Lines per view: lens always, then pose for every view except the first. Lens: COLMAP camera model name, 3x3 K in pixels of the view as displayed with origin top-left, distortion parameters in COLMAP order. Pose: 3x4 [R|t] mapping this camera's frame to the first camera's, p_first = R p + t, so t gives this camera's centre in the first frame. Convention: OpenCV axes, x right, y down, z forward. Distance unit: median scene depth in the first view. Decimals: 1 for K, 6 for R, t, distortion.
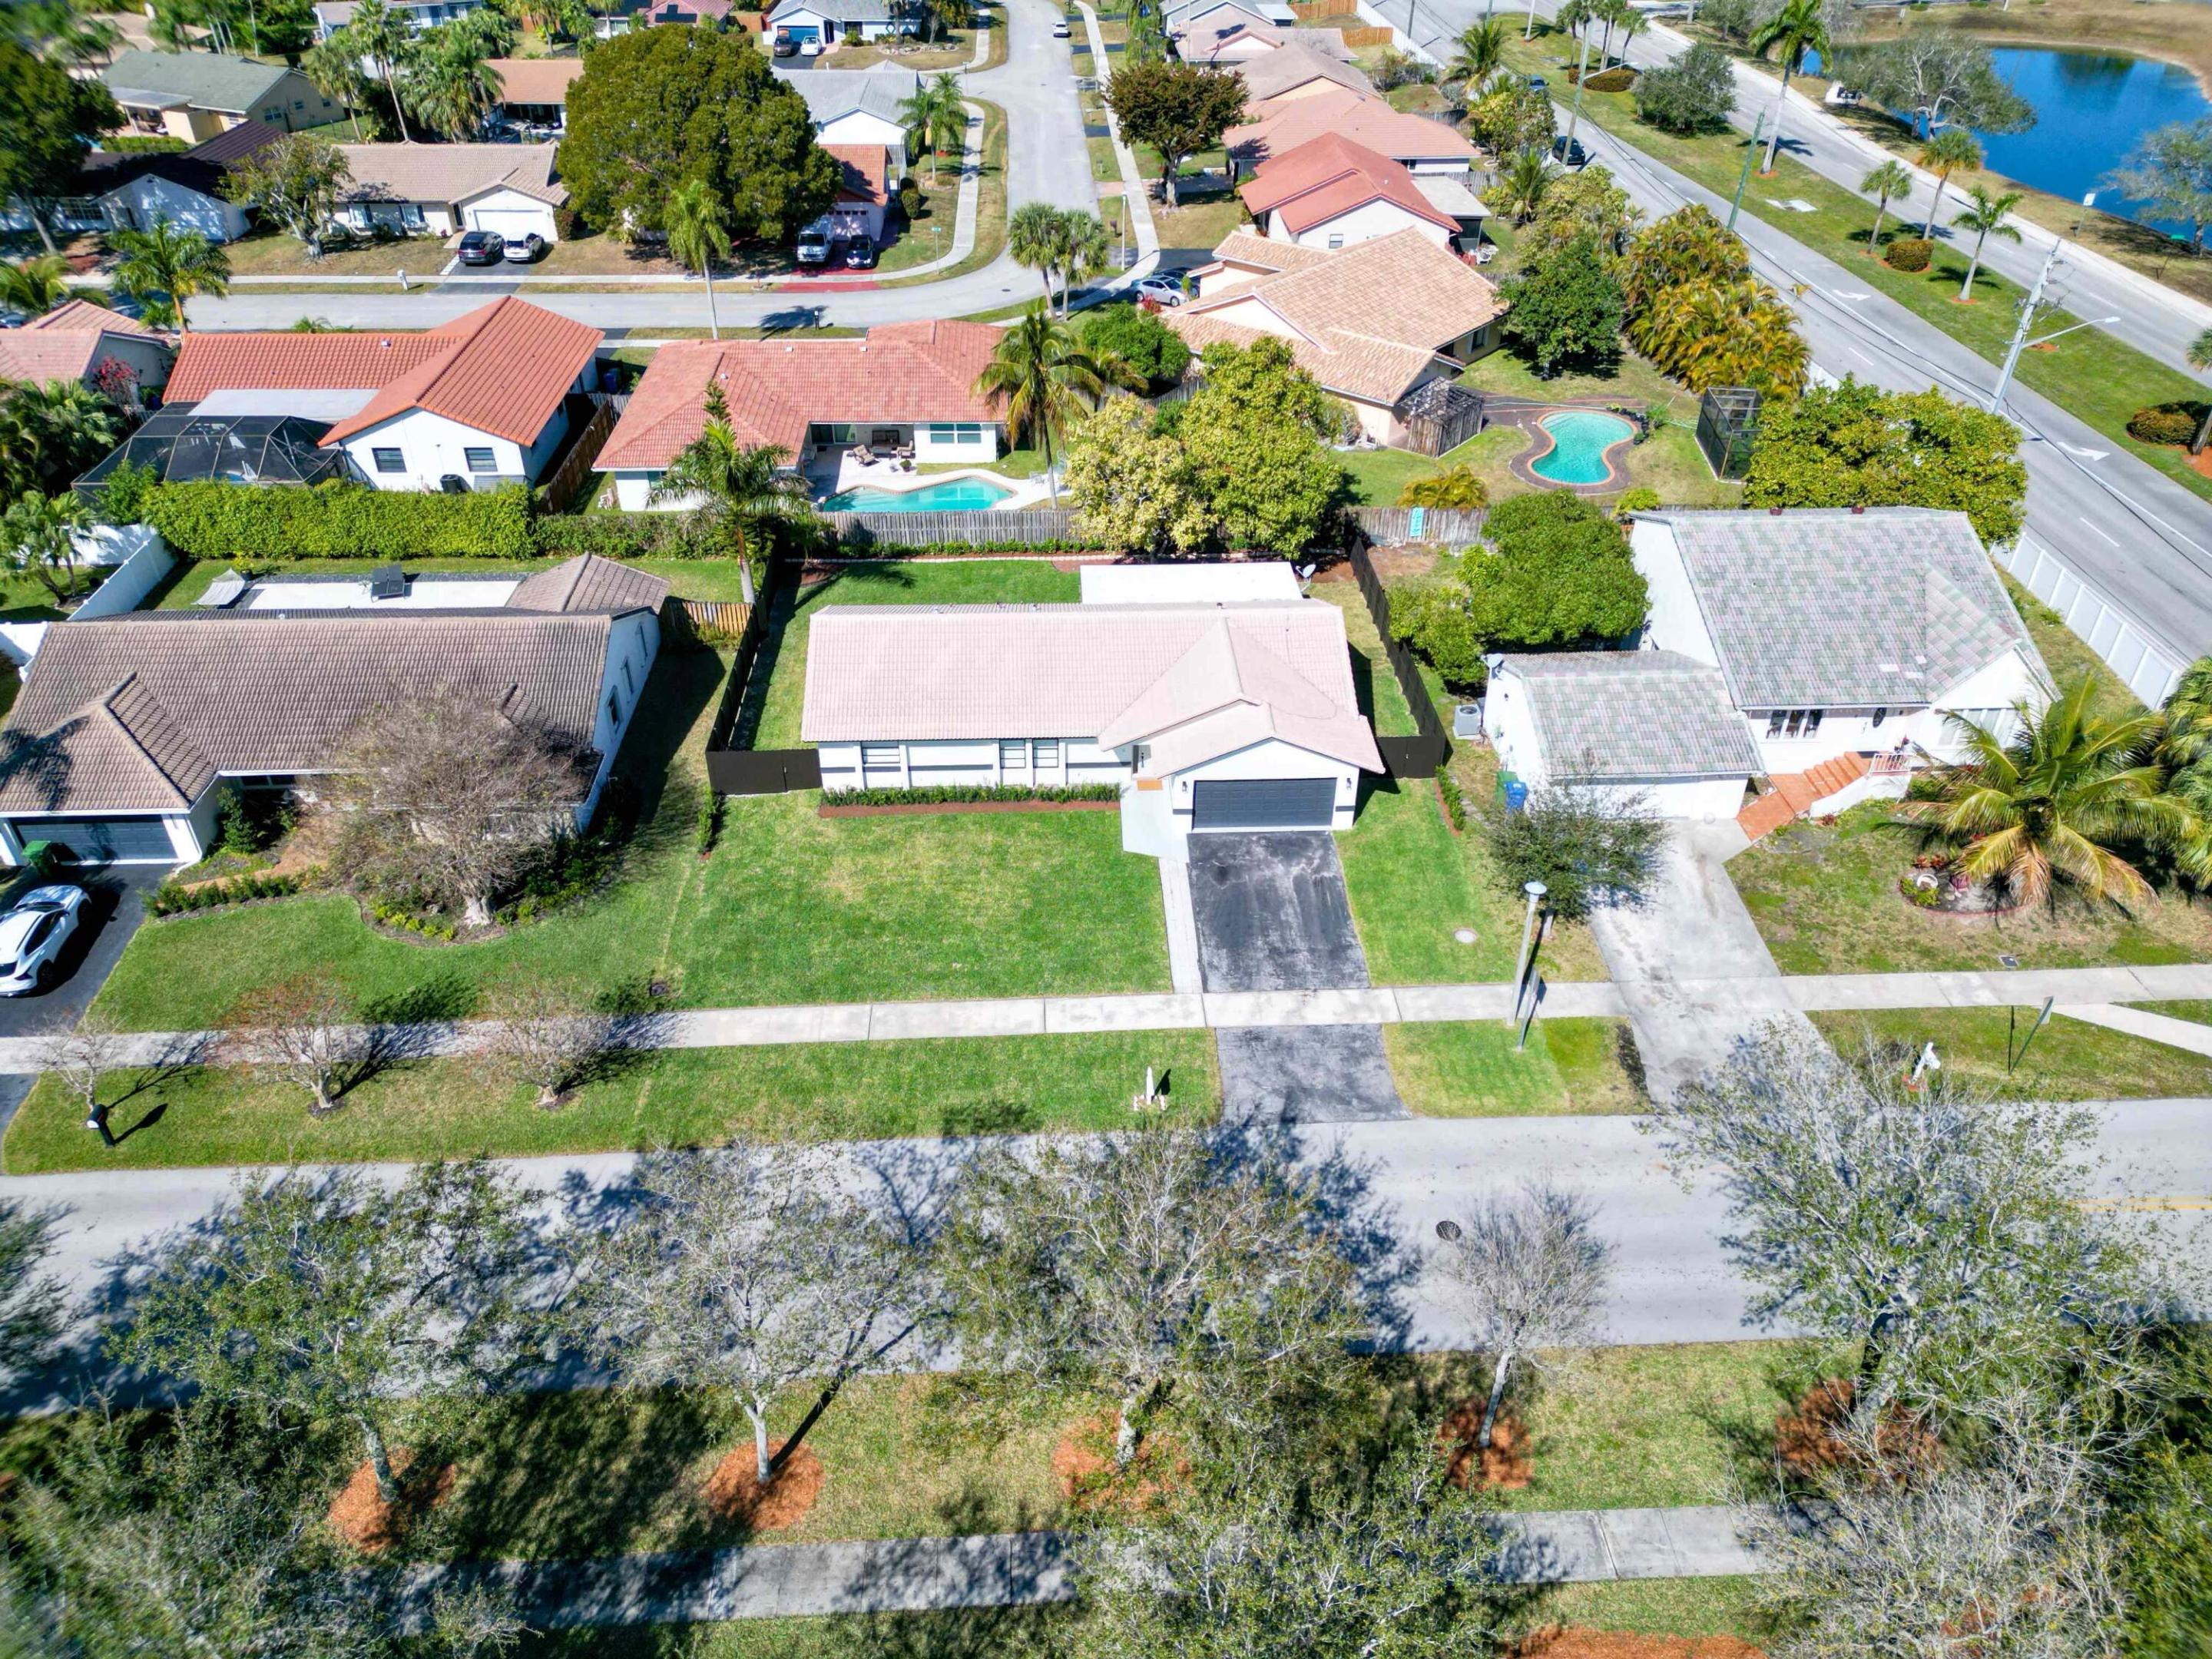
lens RADIAL K [[1532.1, 0, 1106.0], [0, 1532.1, 829.5], [0, 0, 1]] dist [0.088395, -0.098668]
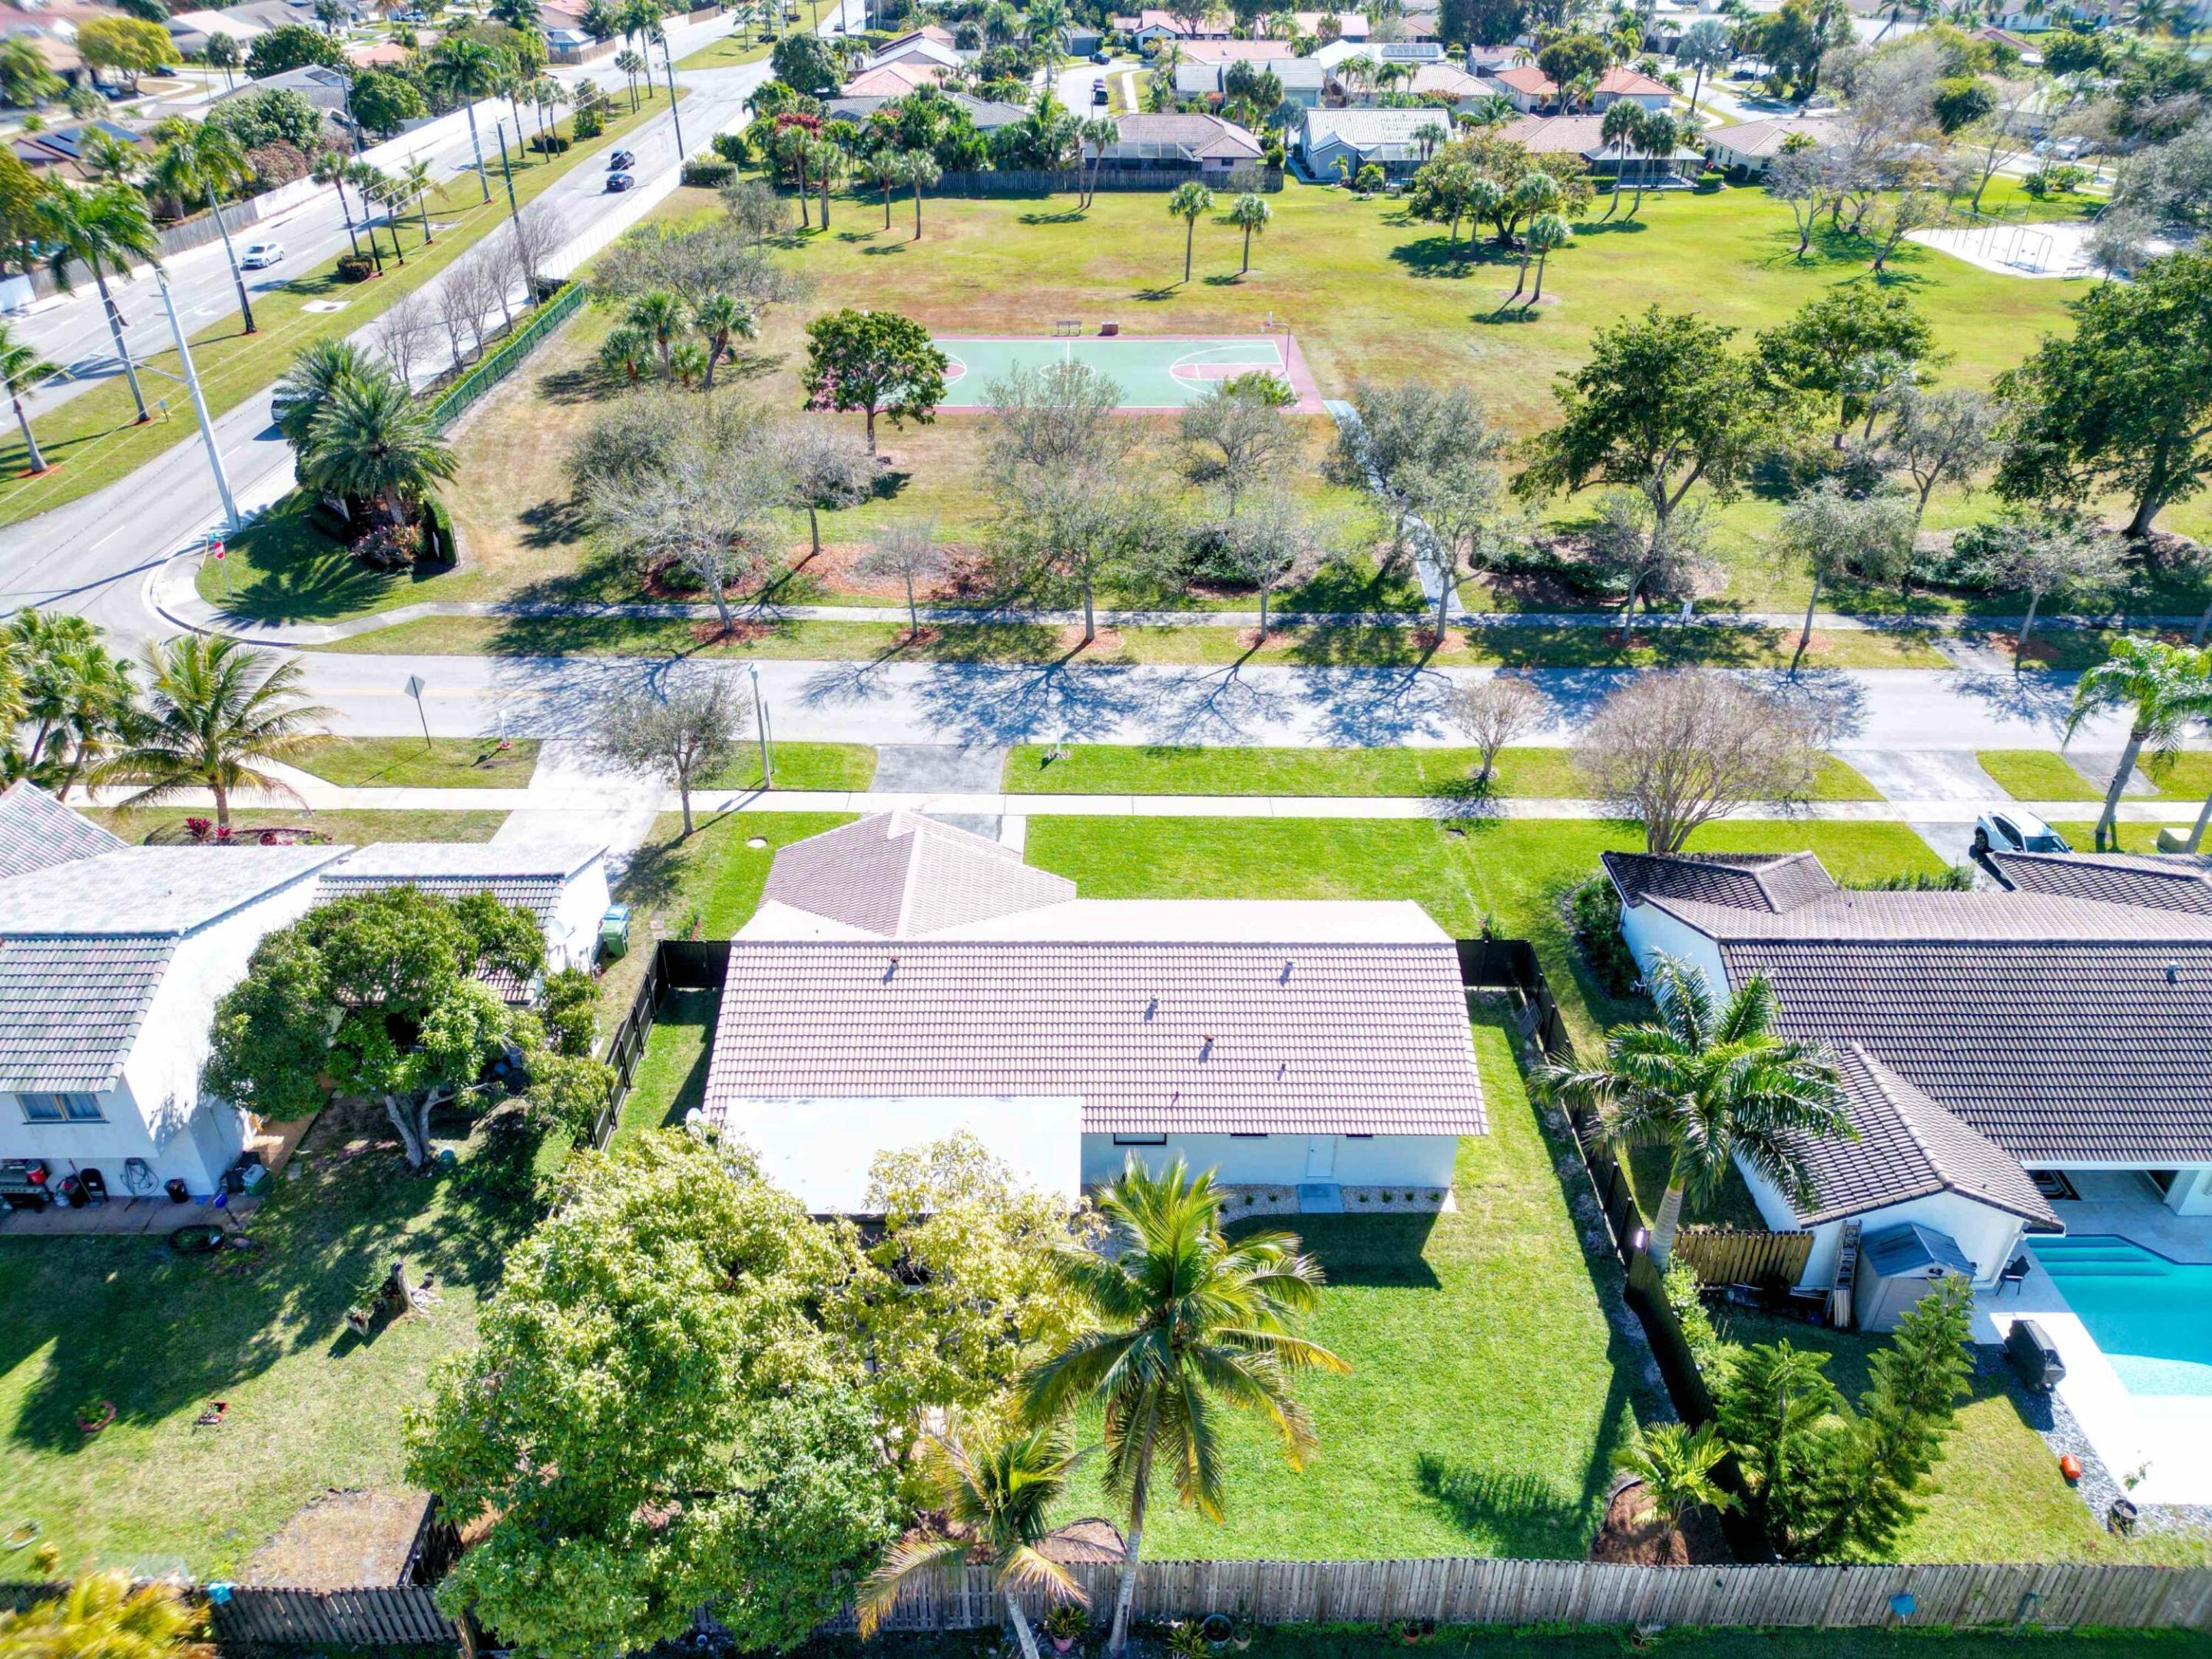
lens RADIAL K [[1532.1, 0, 1106.0], [0, 1532.1, 829.5], [0, 0, 1]] dist [0.088395, -0.098668]
pose [[-0.999097, -0.034081, 0.025388, -0.052656], [0.010119, 0.389427, 0.921002, -1.084753], [-0.041275, 0.920427, -0.388730, 1.595774]]
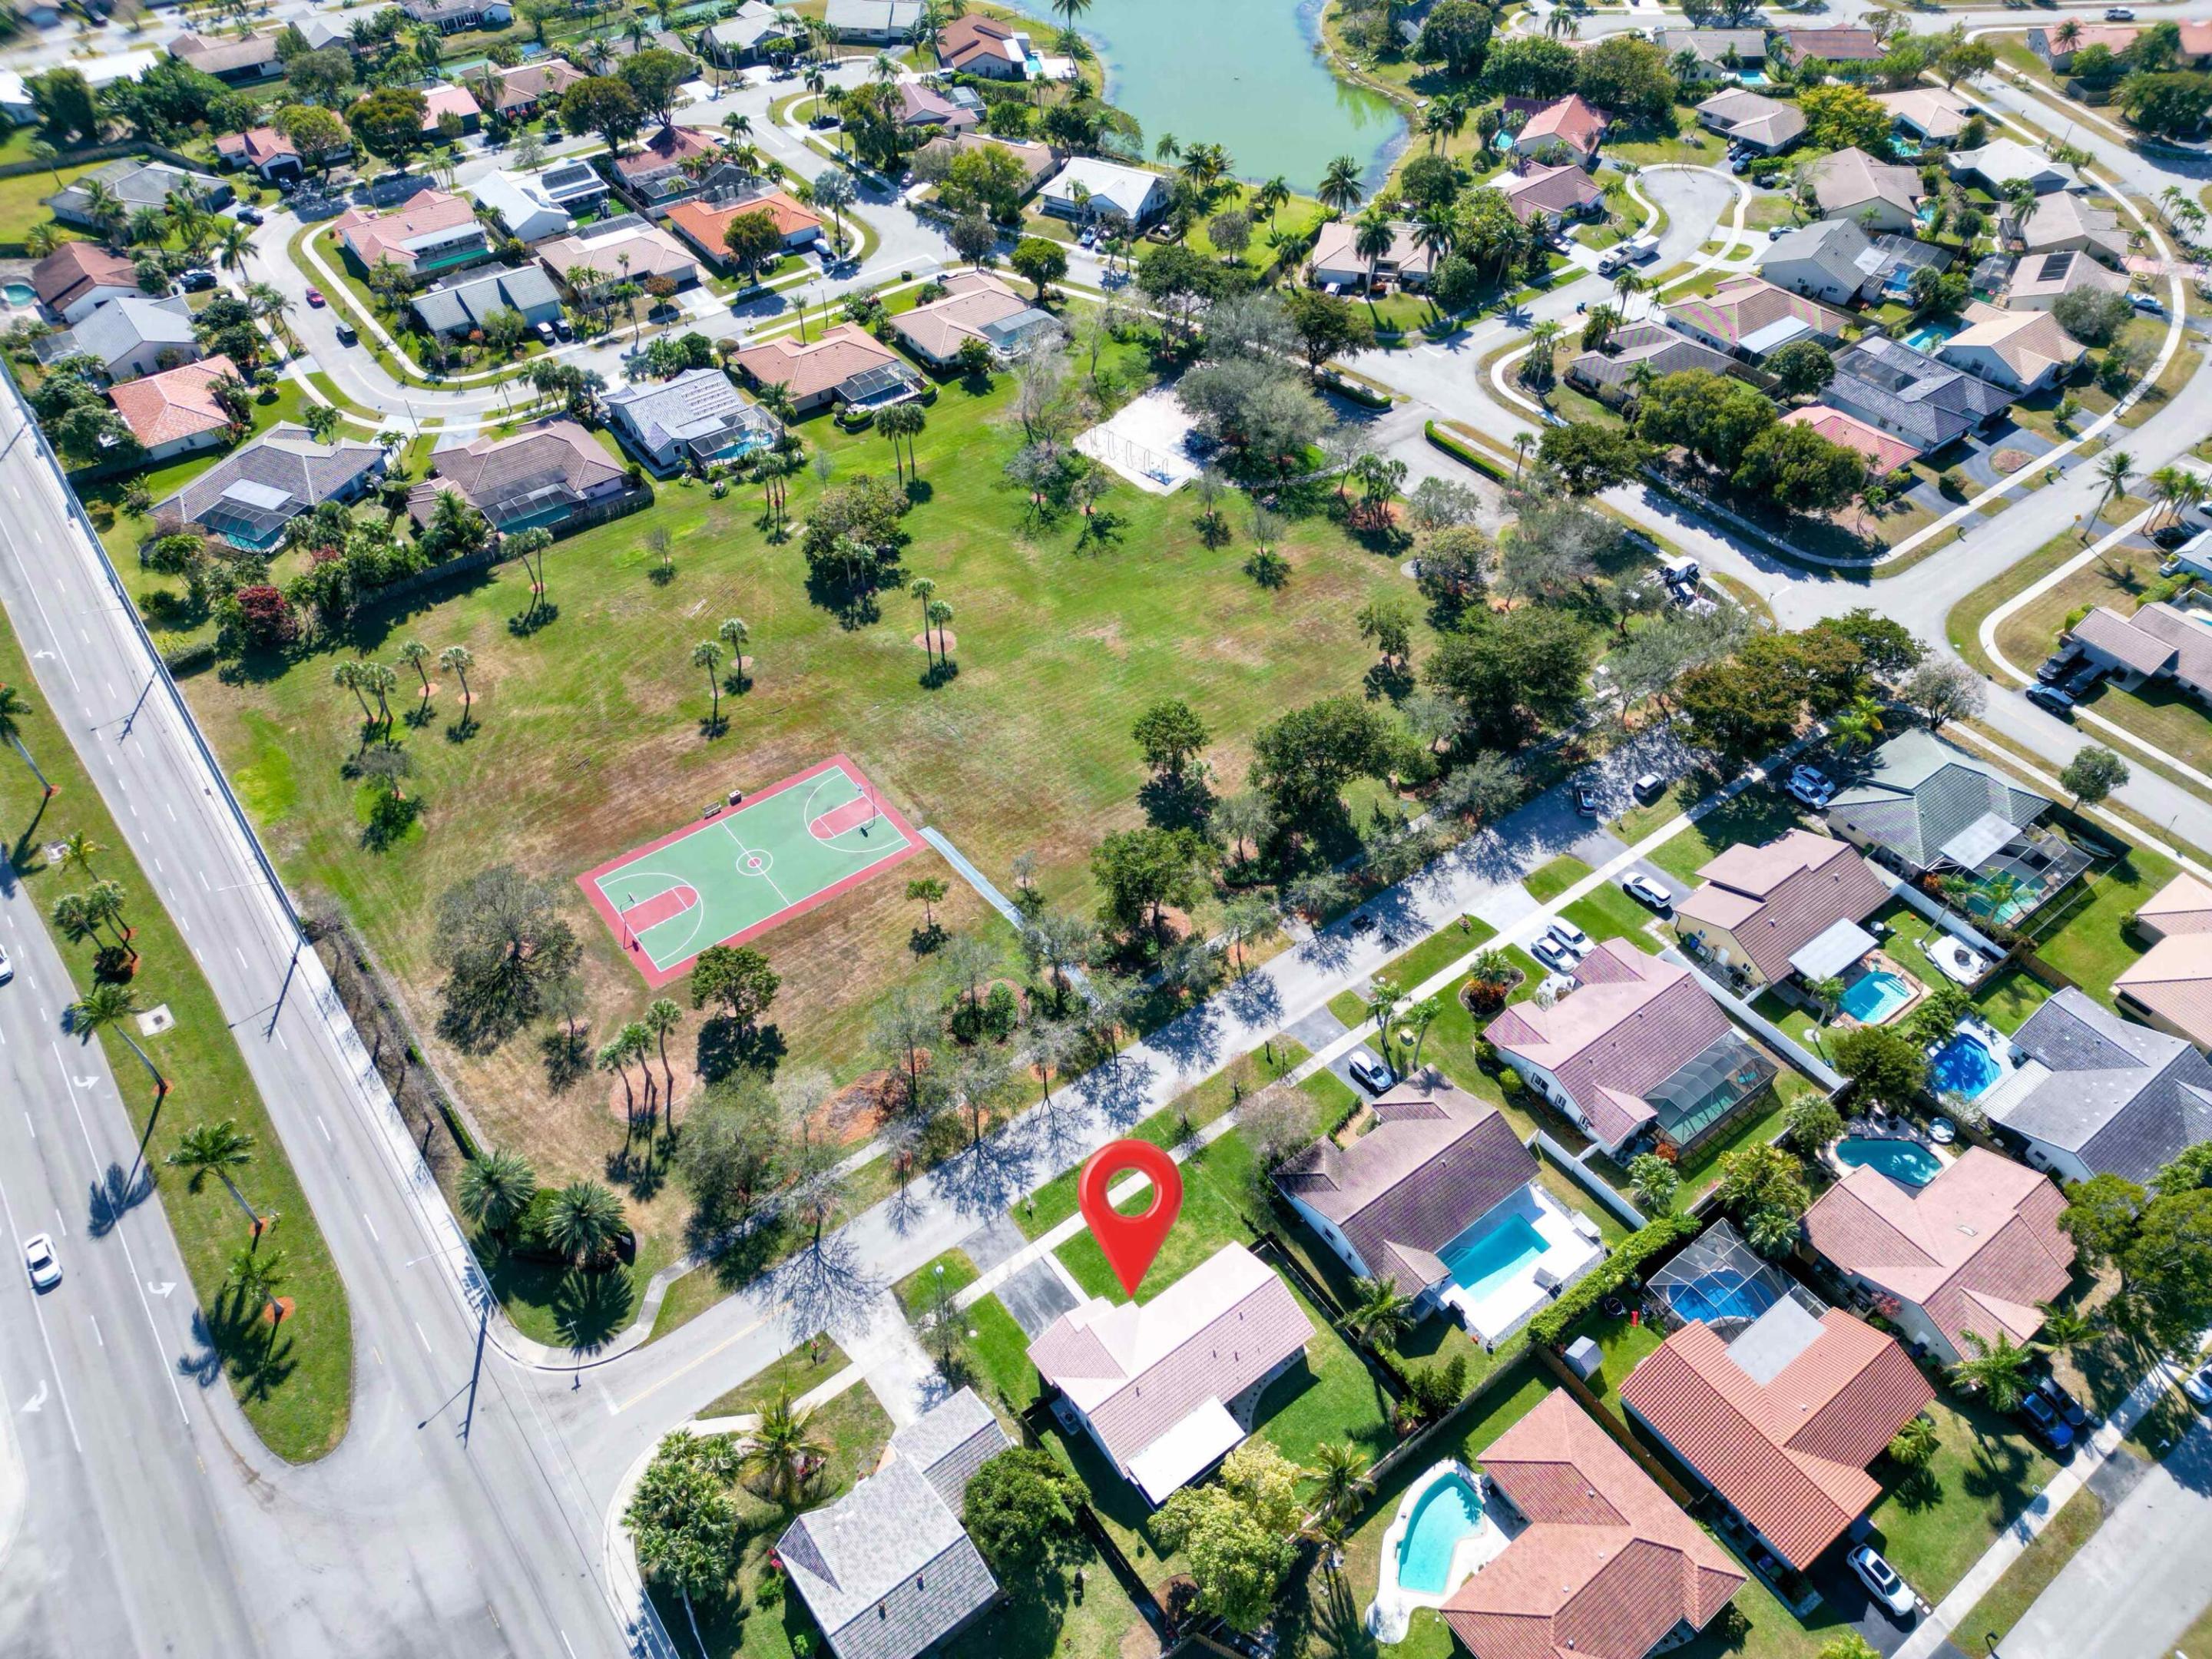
lens RADIAL K [[1532.1, 0, 1106.0], [0, 1532.1, 829.5], [0, 0, 1]] dist [0.088395, -0.098668]
pose [[-0.828943, 0.400092, -0.390871, 0.821100], [-0.324821, 0.224564, 0.918729, -2.940283], [0.455352, 0.888537, -0.056193, 0.558324]]
